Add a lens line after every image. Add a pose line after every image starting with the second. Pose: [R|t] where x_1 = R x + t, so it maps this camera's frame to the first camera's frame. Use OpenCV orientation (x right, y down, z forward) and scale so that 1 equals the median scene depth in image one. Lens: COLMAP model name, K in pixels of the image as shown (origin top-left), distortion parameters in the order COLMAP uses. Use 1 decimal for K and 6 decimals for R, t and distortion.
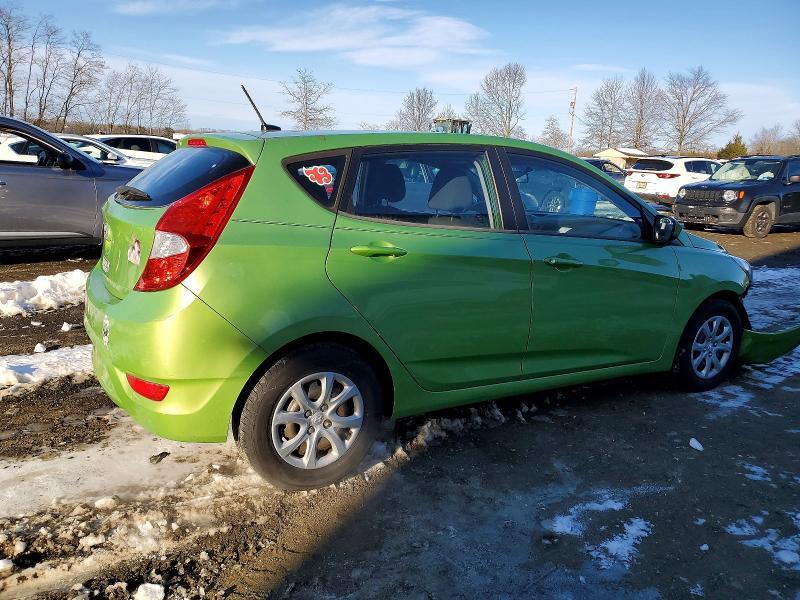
lens RADIAL K [[614.9, 0, 400.0], [0, 614.9, 300.0], [0, 0, 1]] dist [0.054404, 0.002687]
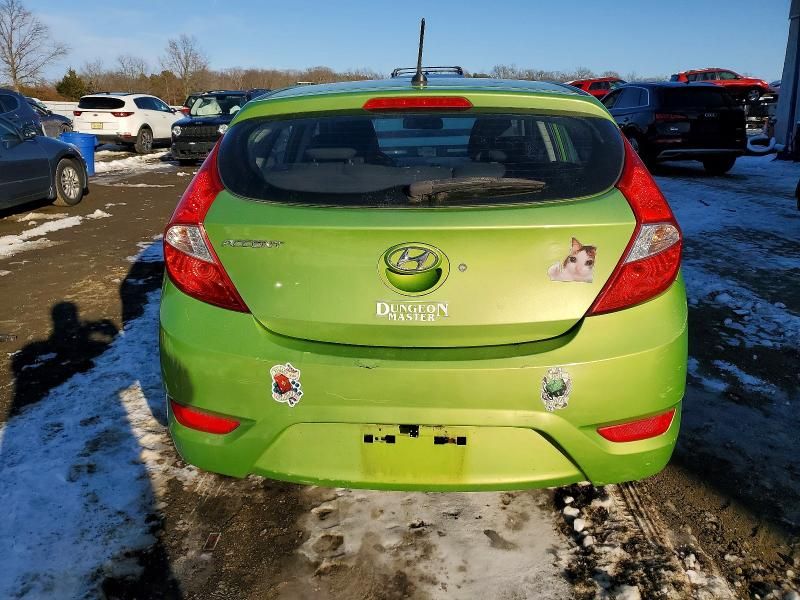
lens RADIAL K [[618.8, 0, 400.0], [0, 618.8, 300.0], [0, 0, 1]] dist [0.004704, 0.005690]
pose [[0.559385, -0.293542, 0.775191, -0.153382], [0.214230, 0.954620, 0.206896, -0.032573], [-0.800746, 0.050335, 0.596886, 0.104639]]
